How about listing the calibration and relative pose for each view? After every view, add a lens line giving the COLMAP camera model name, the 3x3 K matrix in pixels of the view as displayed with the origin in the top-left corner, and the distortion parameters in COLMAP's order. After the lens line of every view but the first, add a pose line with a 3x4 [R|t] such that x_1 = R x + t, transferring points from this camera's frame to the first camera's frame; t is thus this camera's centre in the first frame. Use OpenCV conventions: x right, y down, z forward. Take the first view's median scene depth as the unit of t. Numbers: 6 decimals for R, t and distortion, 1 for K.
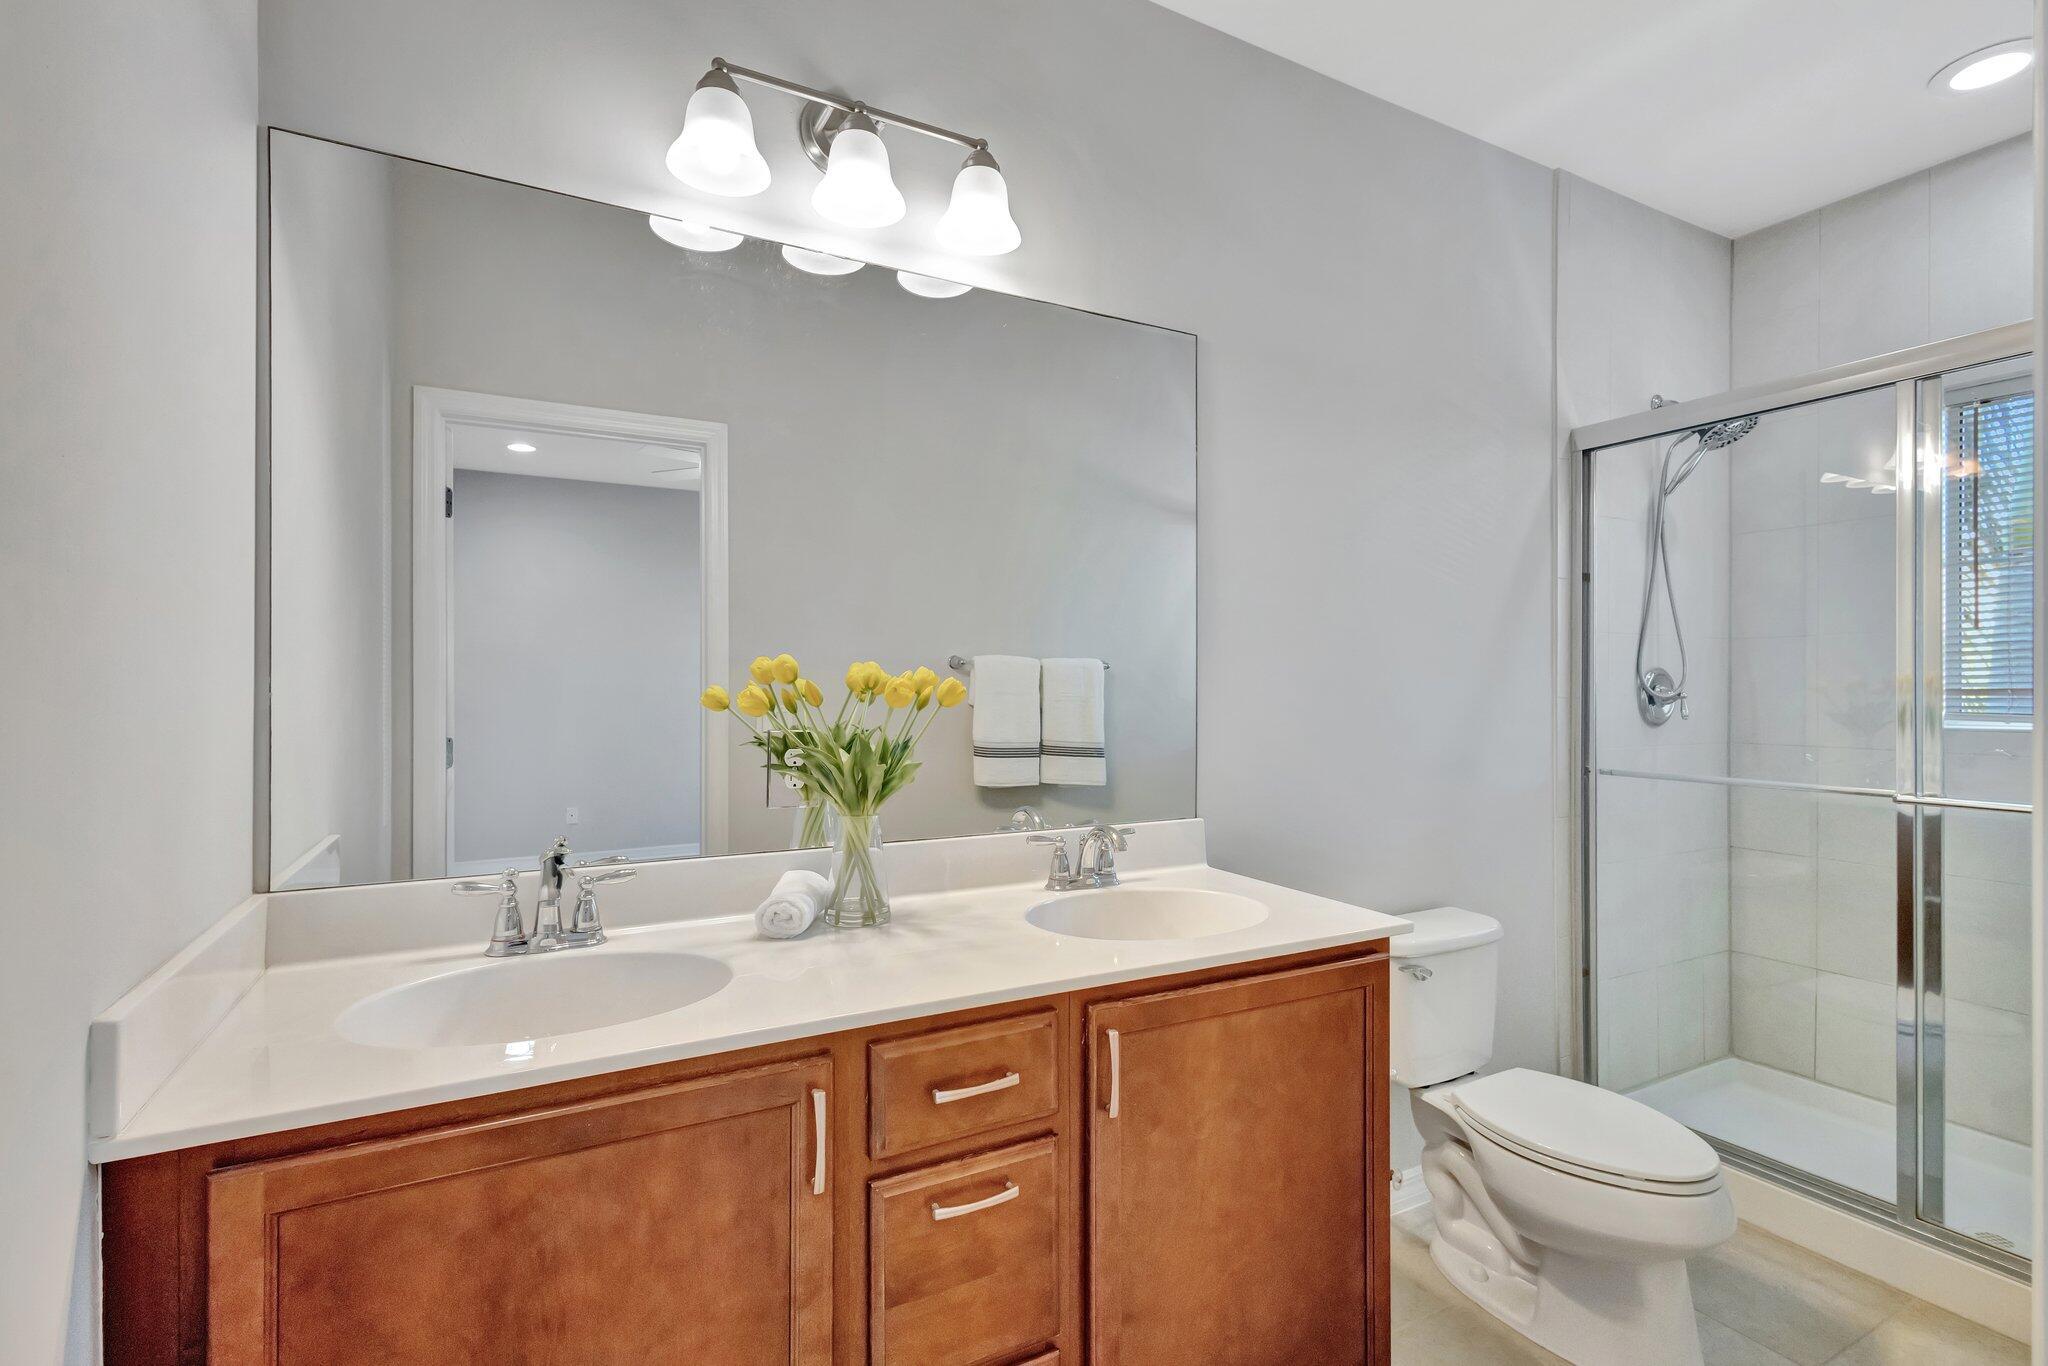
lens RADIAL K [[943.3, 0, 1024.0], [0, 943.3, 683.0], [0, 0, 1]] dist [0.001783, 0.000215]
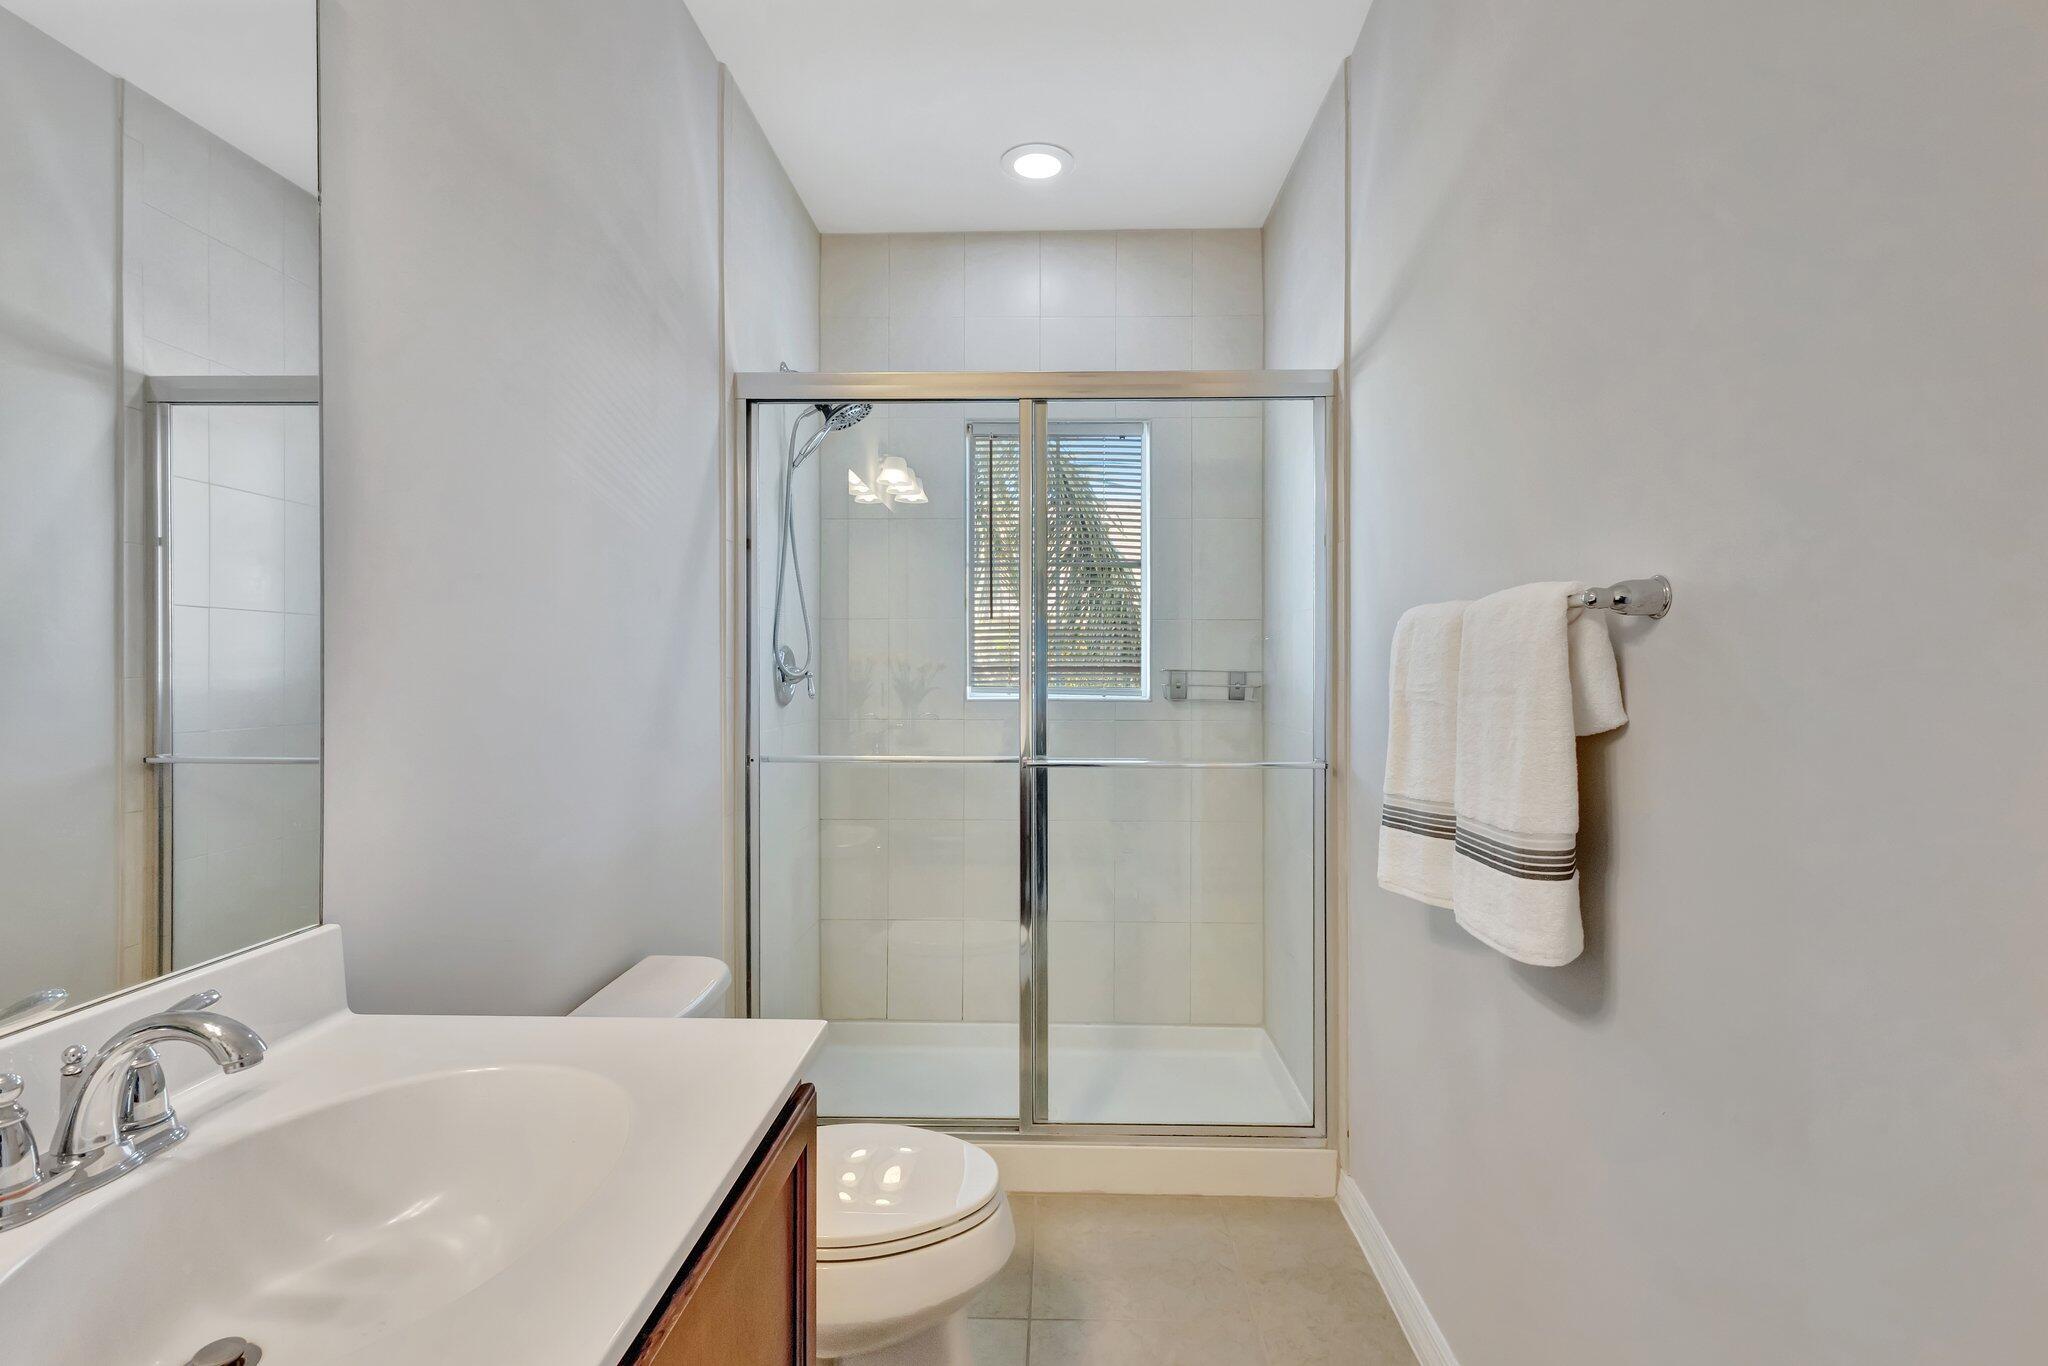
lens RADIAL K [[967.9, 0, 1055.8], [0, 967.9, 662.7], [0, 0, 1]] dist [0.003034, 0.000832]
pose [[0.484990, 0.001111, 0.874519, -0.063784], [-0.004598, 0.999989, 0.001279, -0.001035], [-0.874508, -0.004641, 0.484990, 0.303333]]
